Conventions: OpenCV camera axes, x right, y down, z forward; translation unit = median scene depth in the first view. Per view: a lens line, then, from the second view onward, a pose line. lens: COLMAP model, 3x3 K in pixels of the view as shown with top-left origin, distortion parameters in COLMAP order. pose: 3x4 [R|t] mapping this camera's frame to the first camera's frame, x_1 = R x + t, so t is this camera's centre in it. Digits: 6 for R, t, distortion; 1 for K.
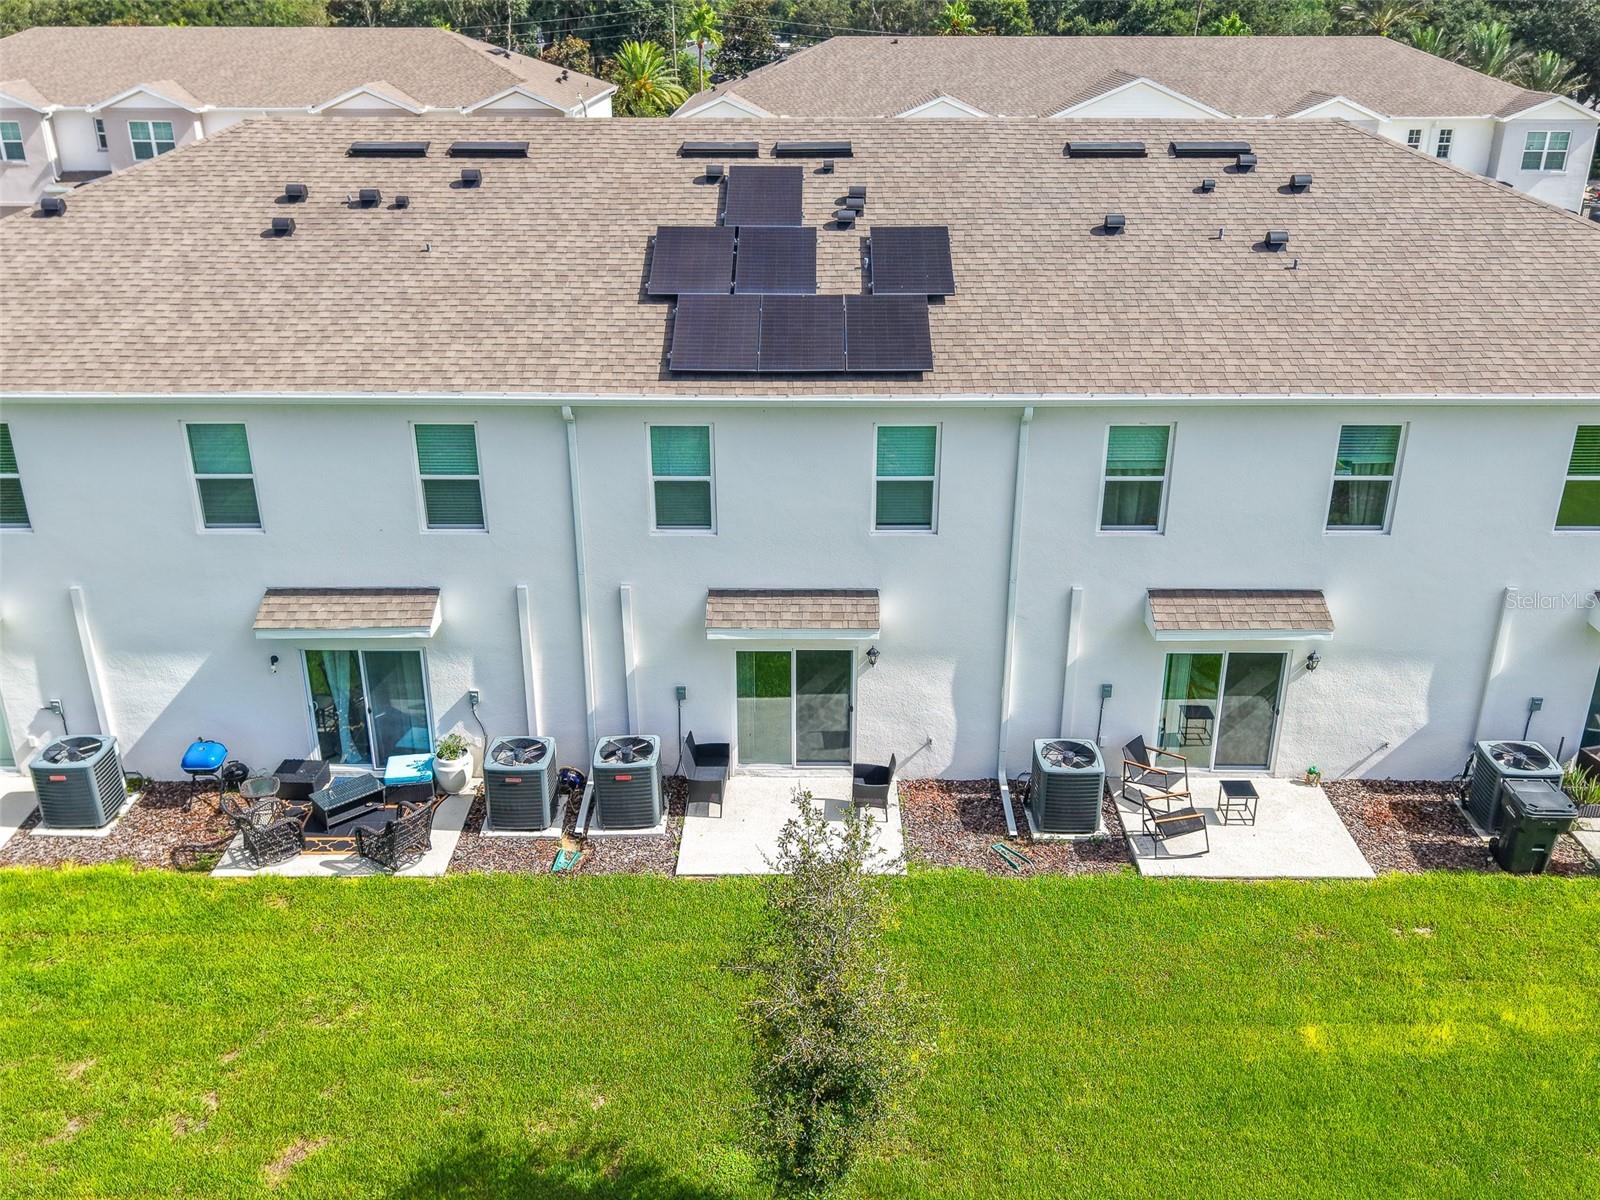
lens RADIAL K [[1421.6, 0, 799.2], [0, 1421.6, 604.1], [0, 0, 1]] dist [0.045403, -0.068868]
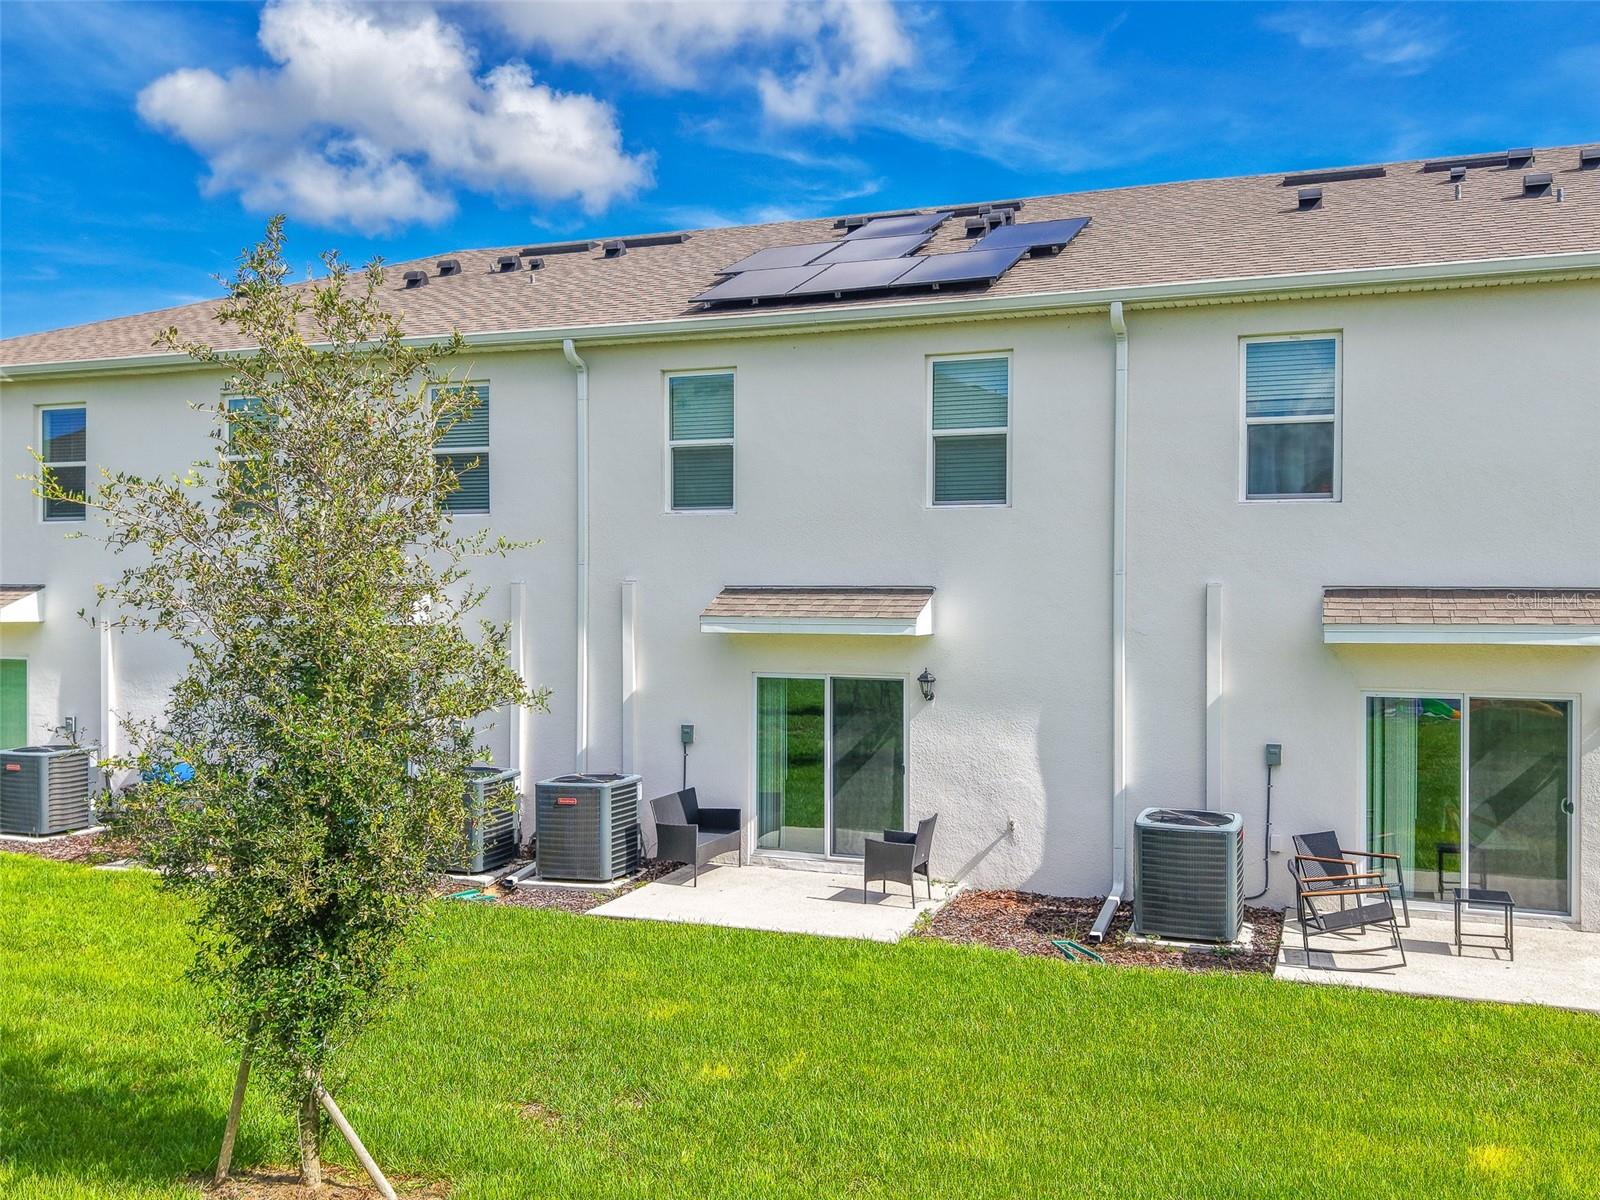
lens RADIAL K [[1421.6, 0, 793.7], [0, 1421.6, 604.8], [0, 0, 1]] dist [0.045403, -0.068868]
pose [[0.934835, 0.009675, -0.354950, 0.245968], [-0.147652, 0.919698, -0.363805, 0.273348], [0.322927, 0.392507, 0.861195, 0.338950]]
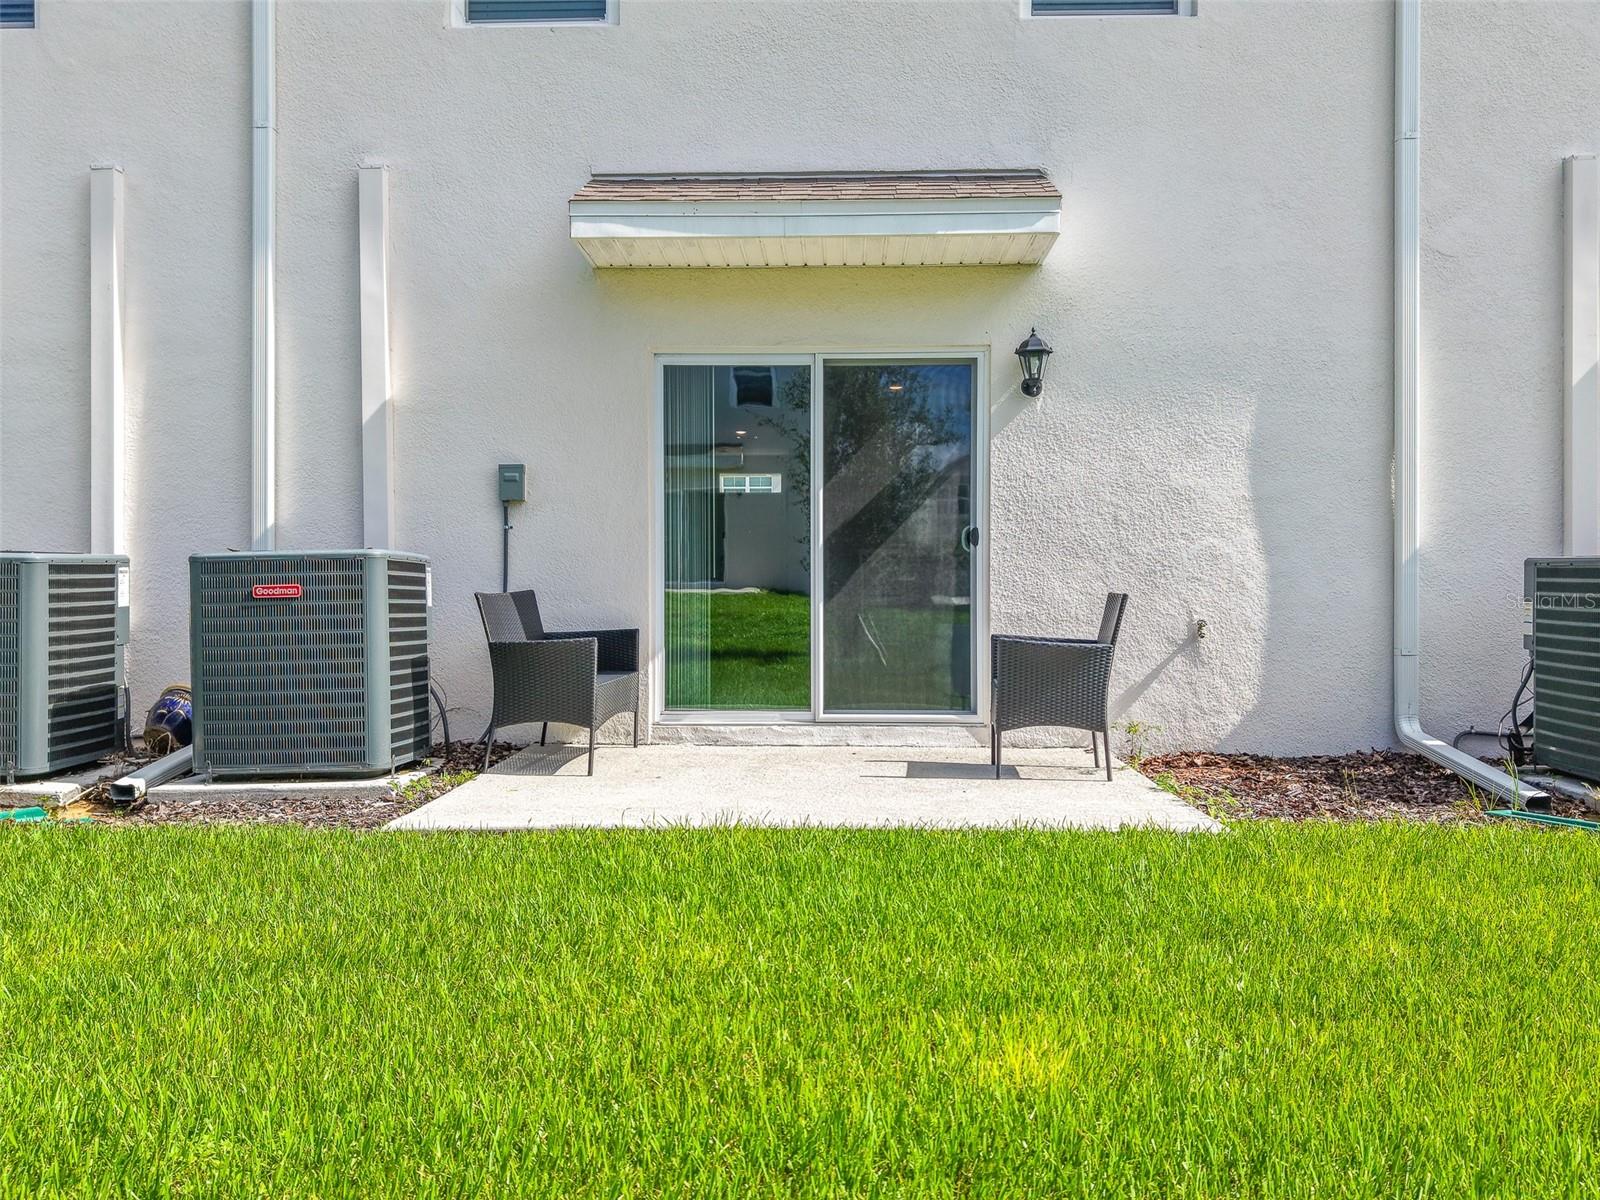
lens RADIAL K [[1421.6, 0, 812.3], [0, 1421.6, 627.4], [0, 0, 1]] dist [0.045403, -0.068868]
pose [[0.999778, 0.003650, -0.020733, 0.002716], [-0.011319, 0.923589, -0.383216, 0.242236], [0.017750, 0.383366, 0.923426, 0.687212]]
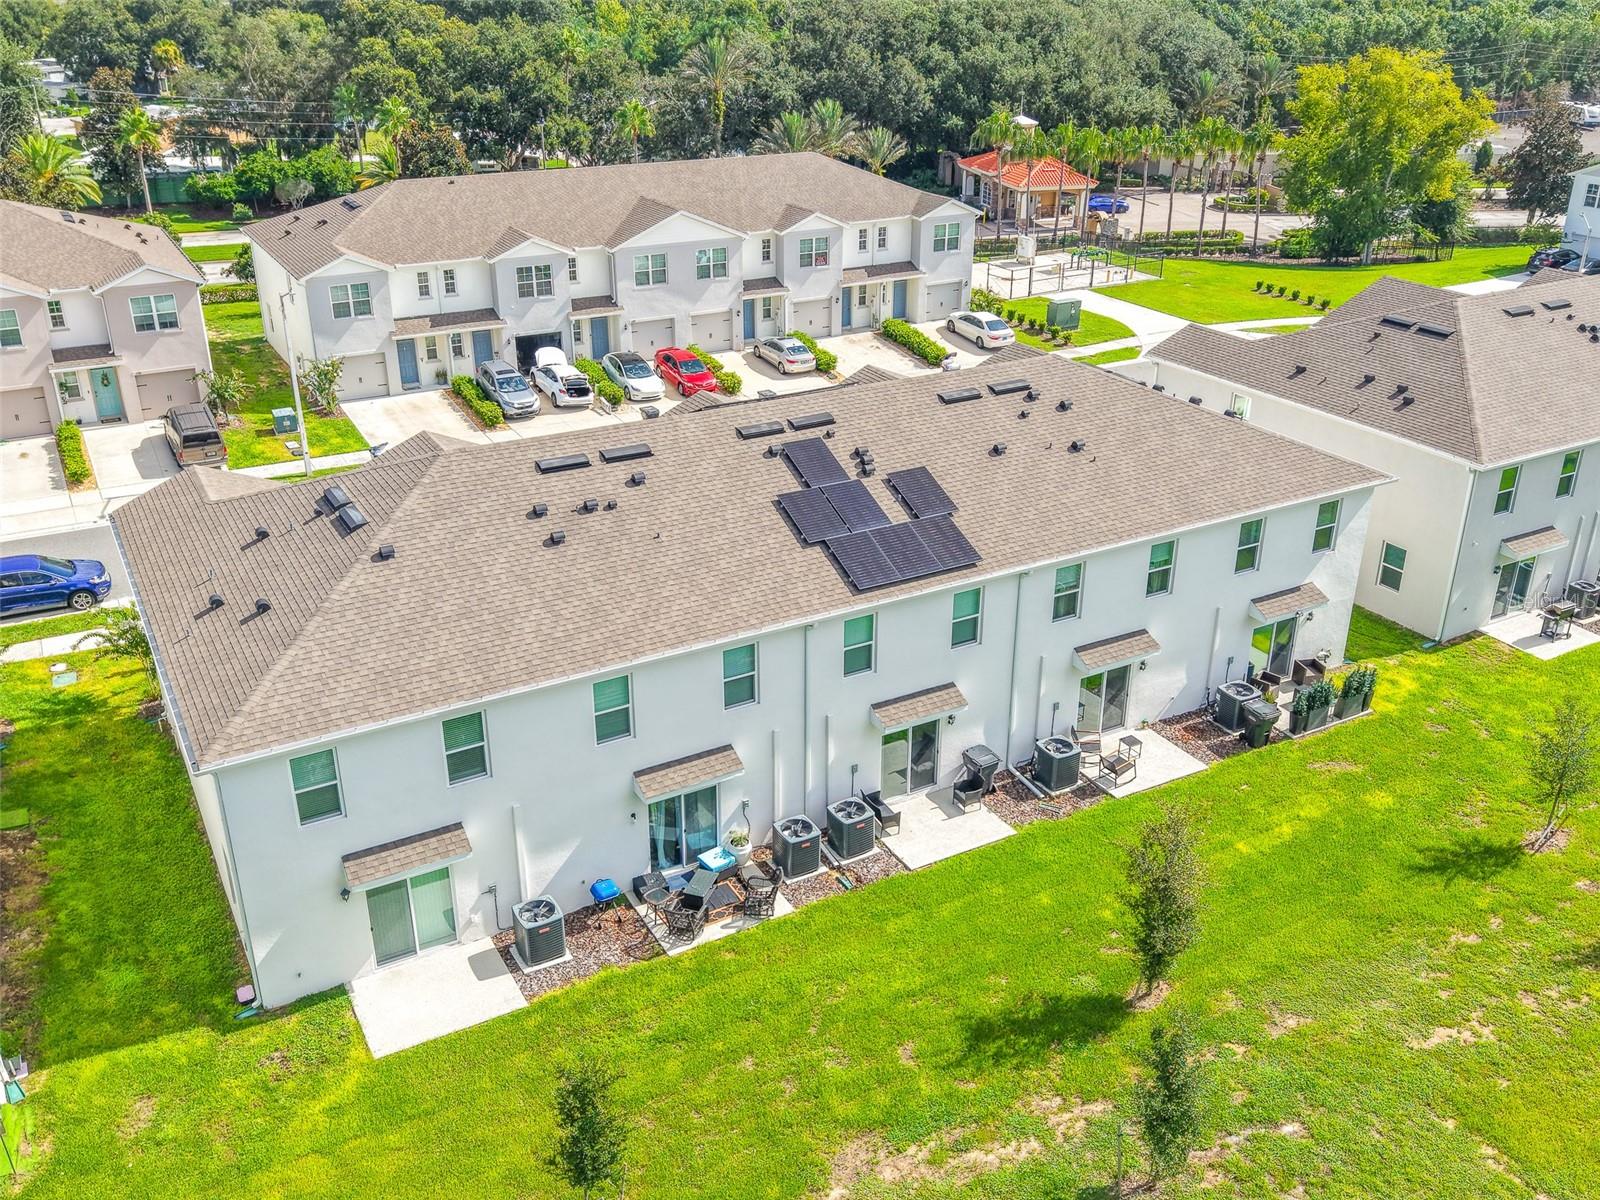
lens RADIAL K [[1421.6, 0, 803.0], [0, 1421.6, 583.2], [0, 0, 1]] dist [0.045403, -0.068868]
pose [[0.868011, -0.201191, 0.453960, -0.868038], [0.196324, 0.978798, 0.058406, -0.265374], [-0.456086, 0.038426, 0.889106, -0.476717]]
